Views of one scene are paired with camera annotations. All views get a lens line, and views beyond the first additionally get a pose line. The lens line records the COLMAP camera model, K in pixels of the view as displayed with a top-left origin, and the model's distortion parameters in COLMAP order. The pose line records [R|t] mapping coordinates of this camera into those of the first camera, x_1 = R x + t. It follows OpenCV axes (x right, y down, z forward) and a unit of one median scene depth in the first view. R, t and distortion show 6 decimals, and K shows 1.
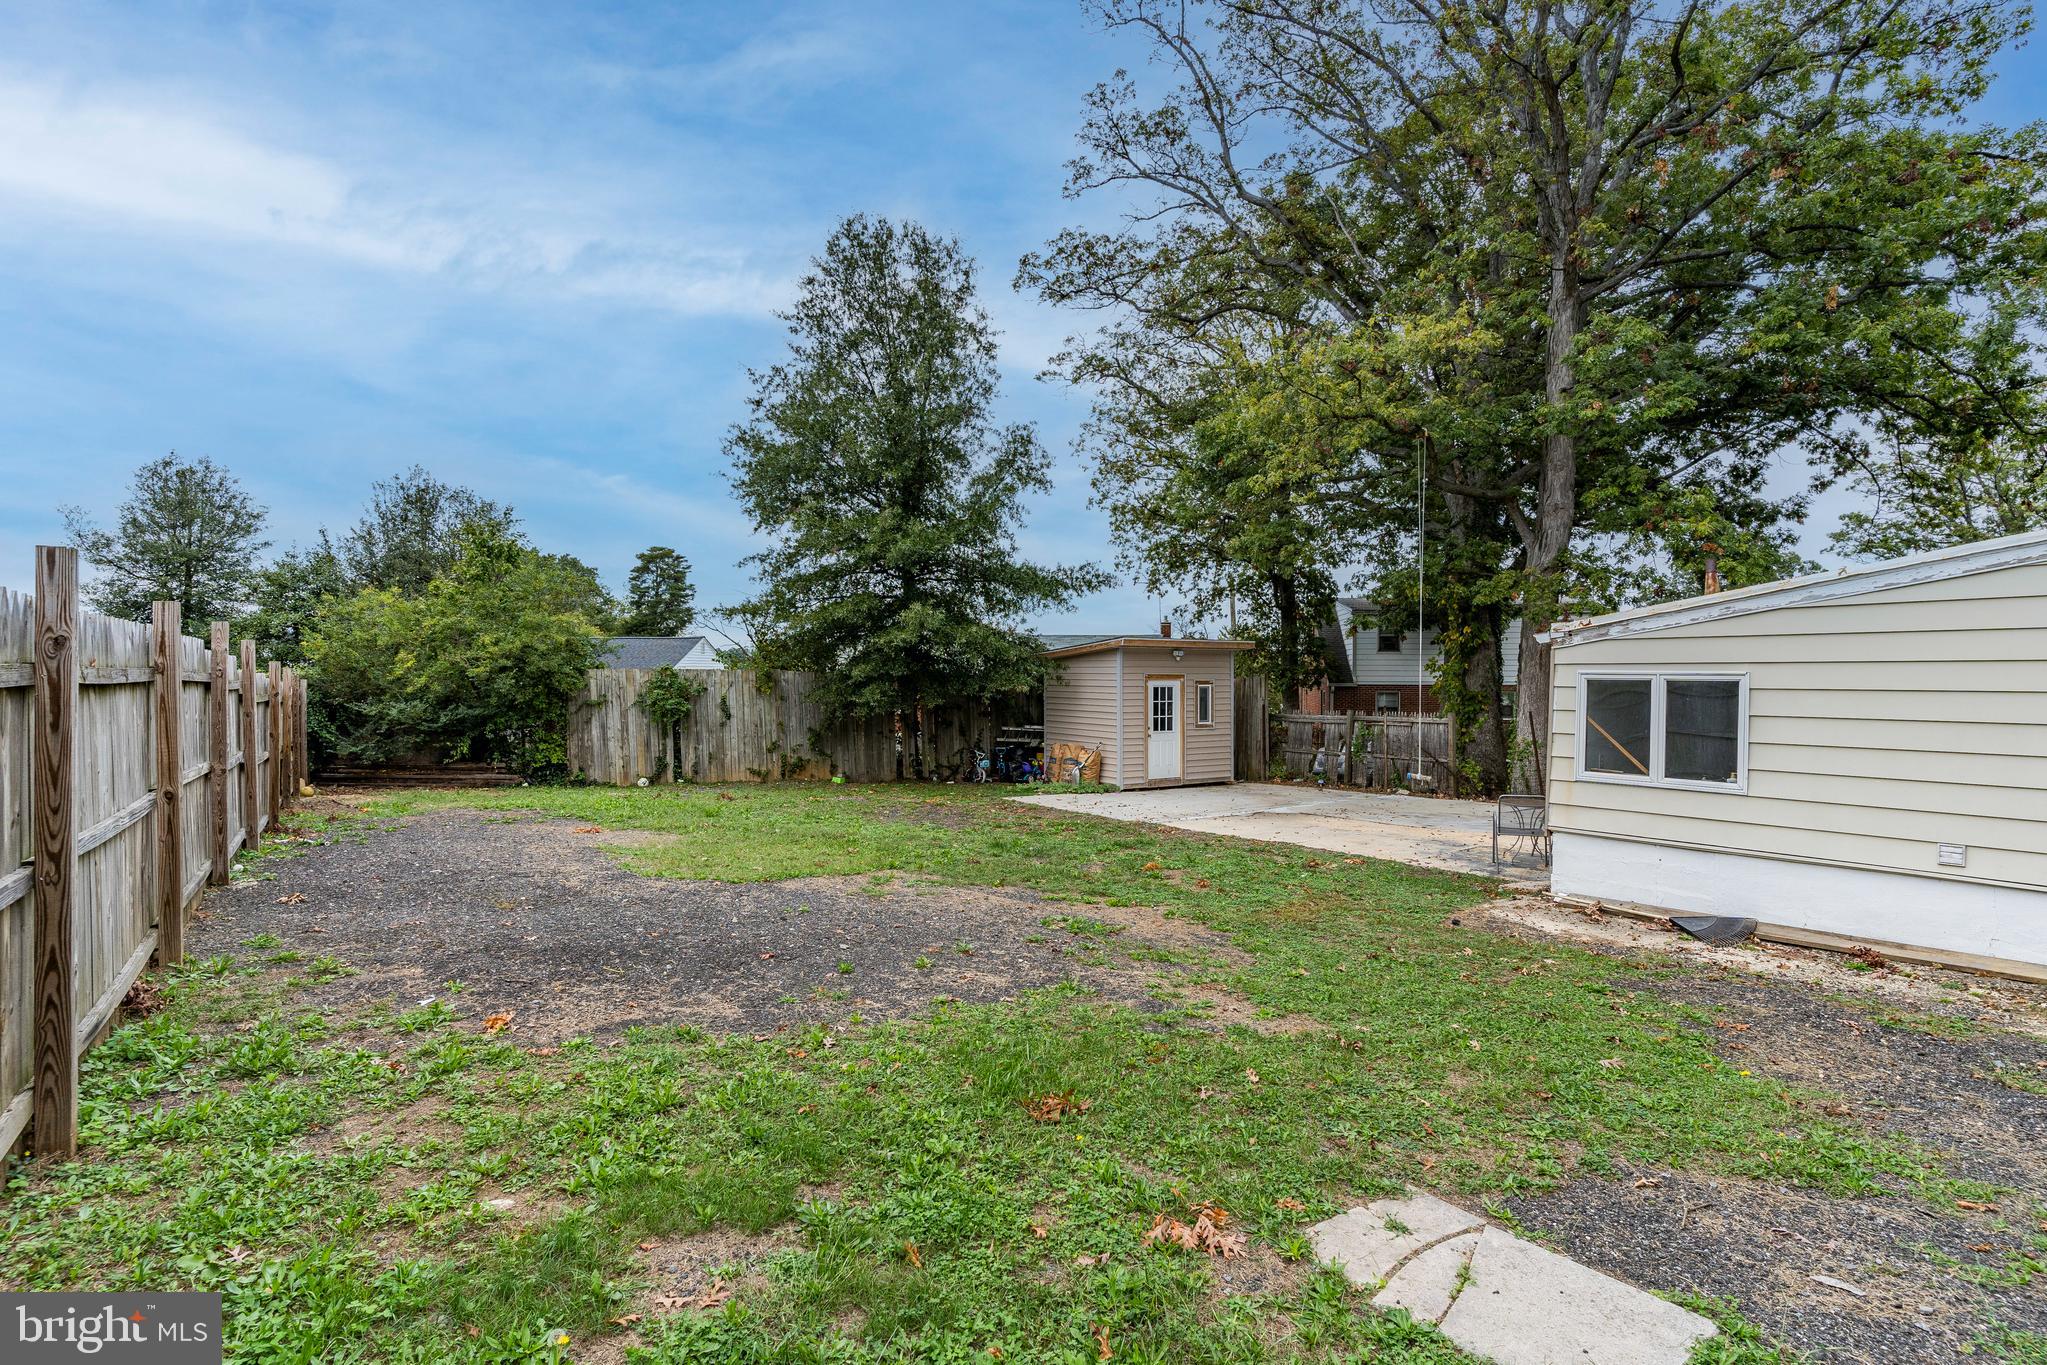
lens RADIAL K [[985.2, 0, 1033.5], [0, 985.2, 689.2], [0, 0, 1]] dist [-0.002056, -0.000307]
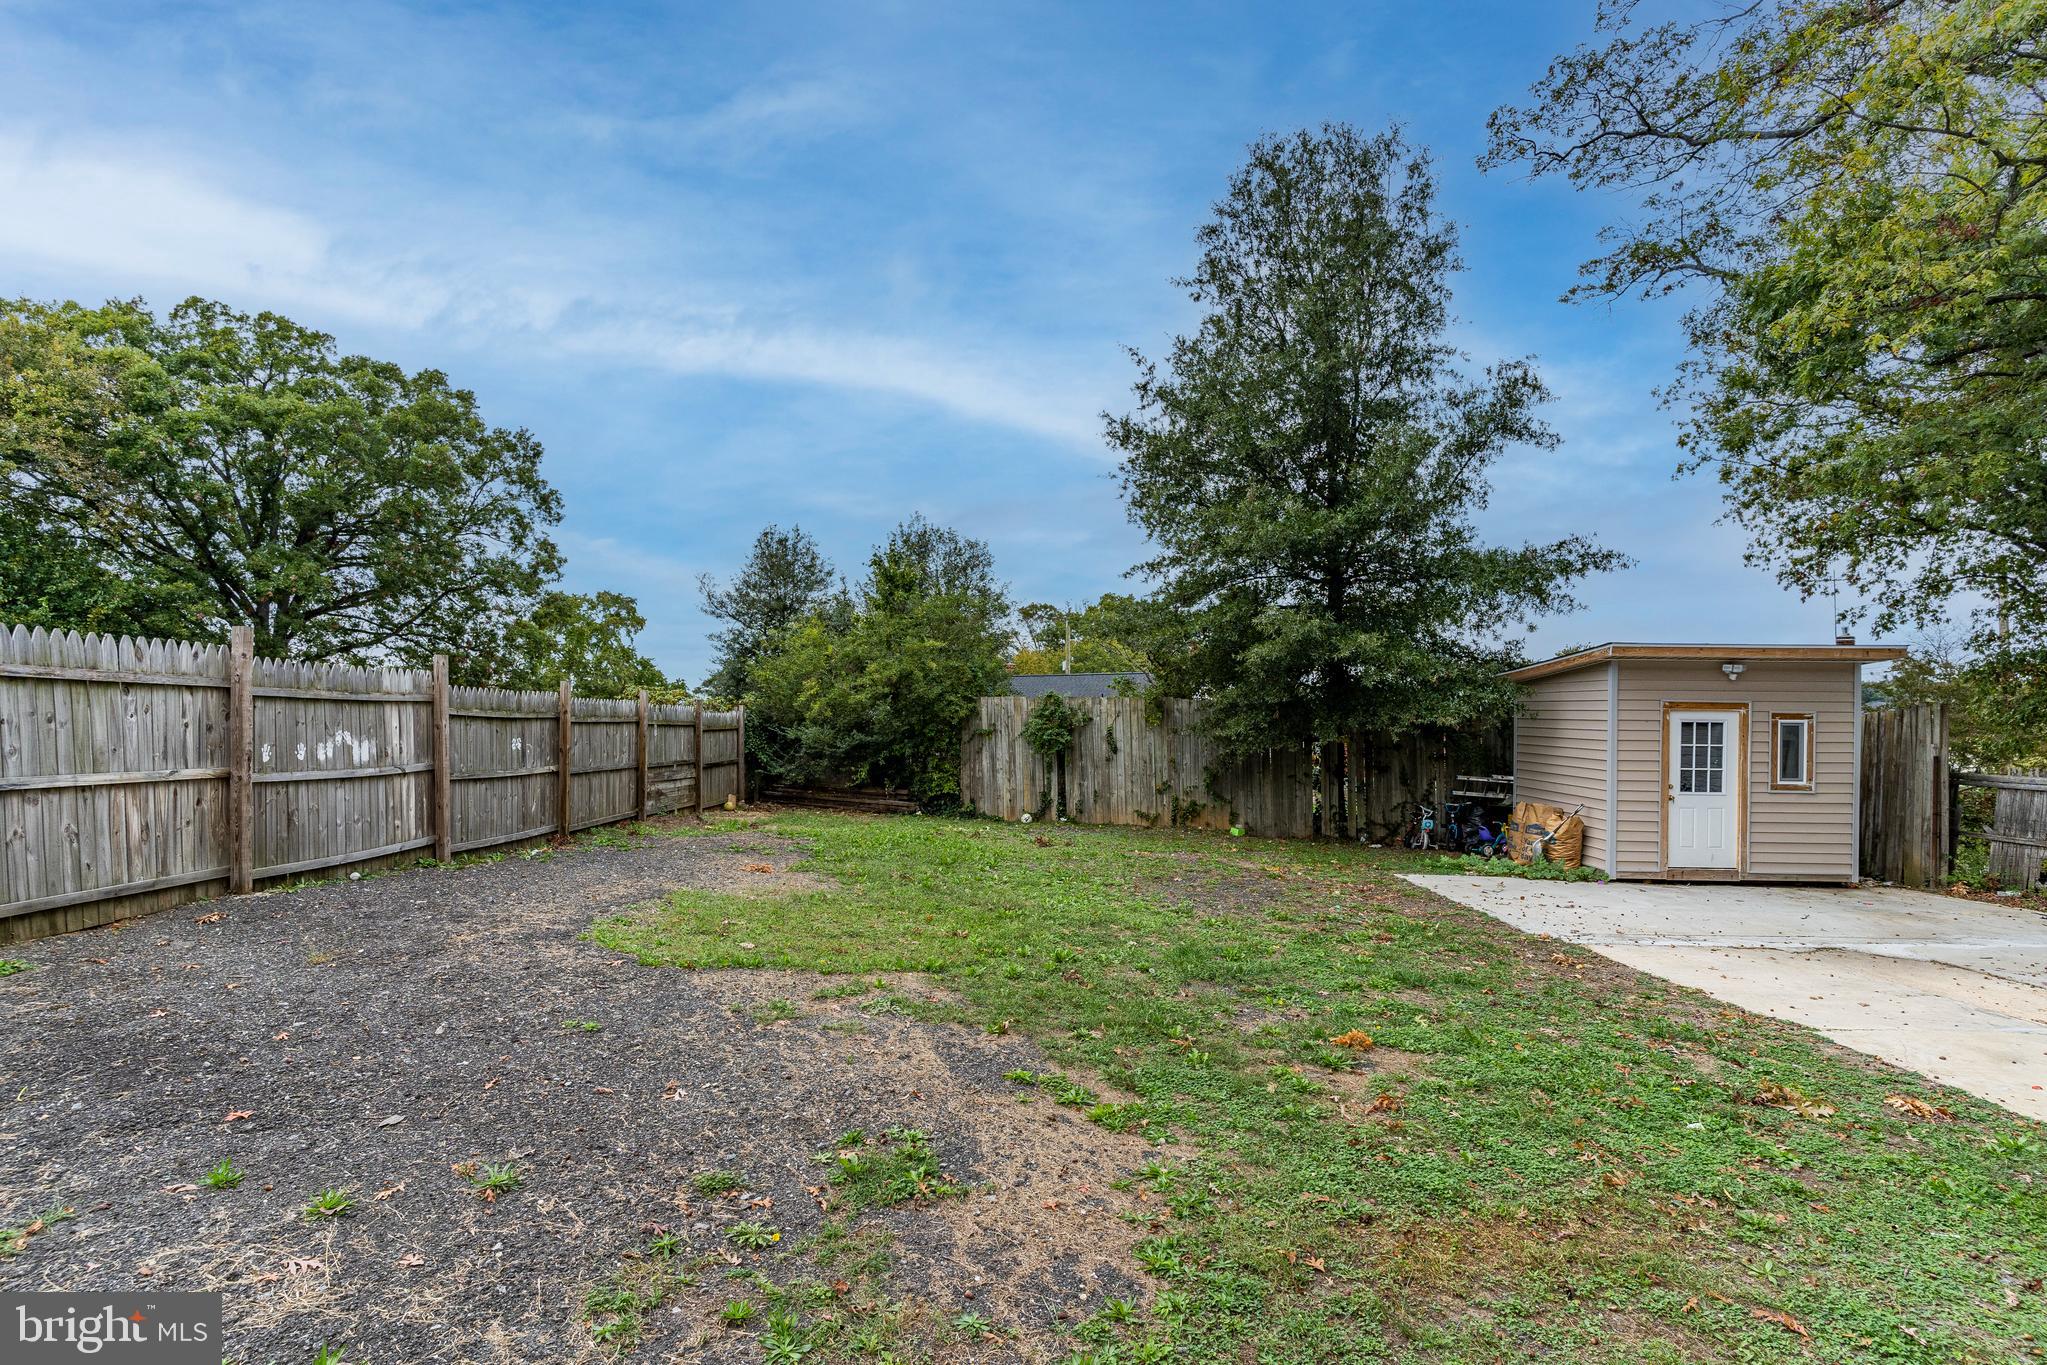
lens RADIAL K [[998.4, 0, 1024.7], [0, 998.4, 727.7], [0, 0, 1]] dist [0.000297, -0.000170]
pose [[0.818878, 0.014615, -0.573782, 0.141844], [-0.015755, 0.999871, 0.002982, 0.006139], [0.573752, 0.006598, 0.819003, 0.227003]]
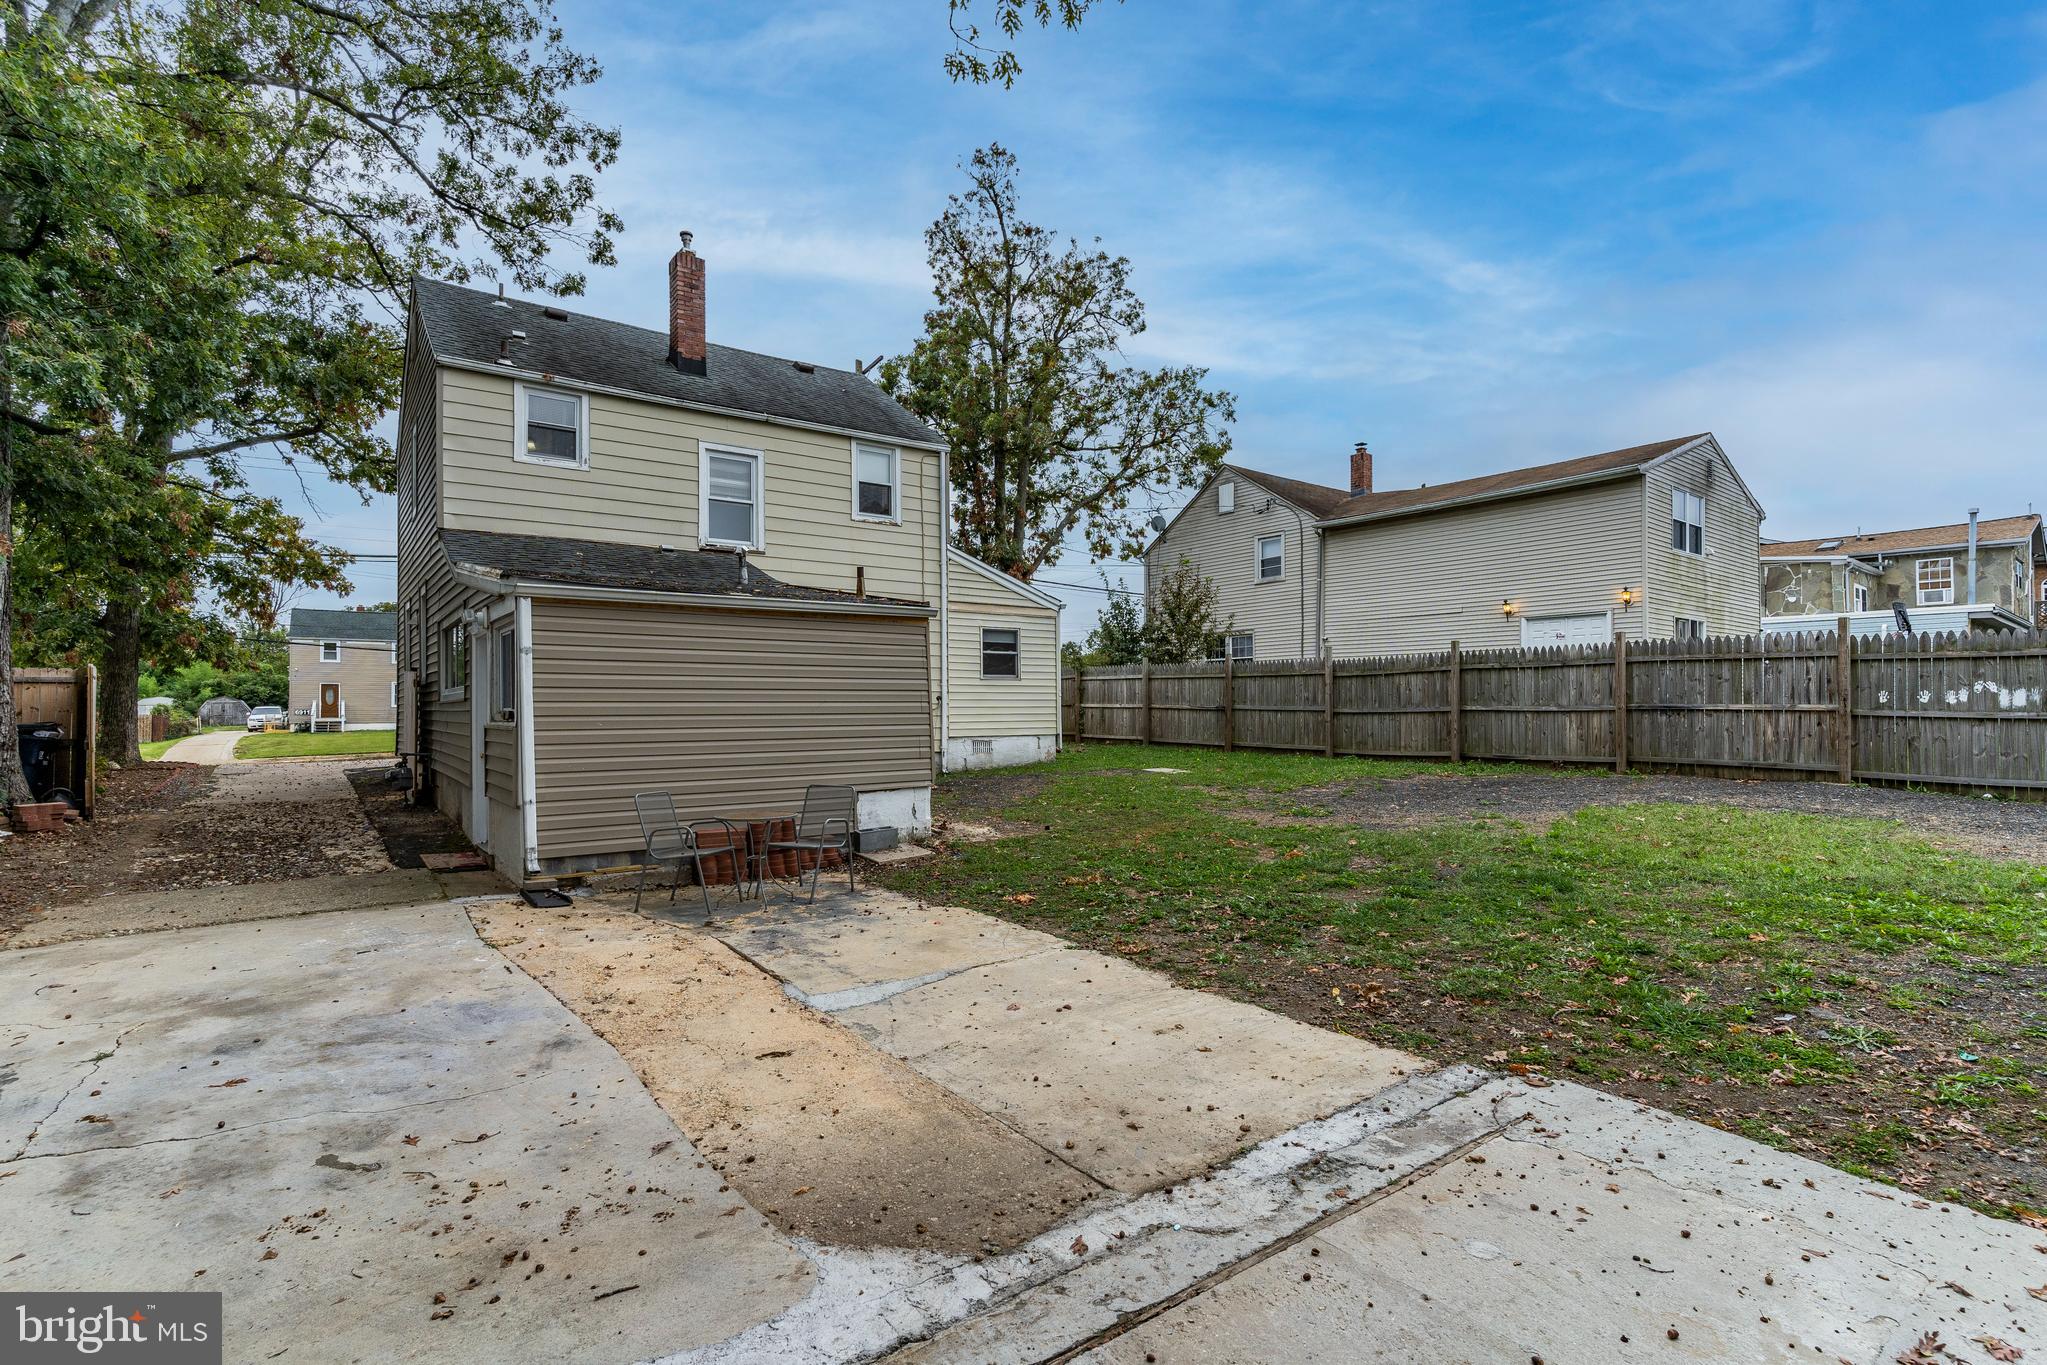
lens RADIAL K [[985.2, 0, 1033.5], [0, 985.2, 689.2], [0, 0, 1]] dist [-0.002056, -0.000307]
pose [[-0.999995, 0.002965, -0.000637, 0.177476], [0.002971, 0.999960, -0.008489, 0.020393], [0.000612, -0.008491, -0.999964, 0.939034]]
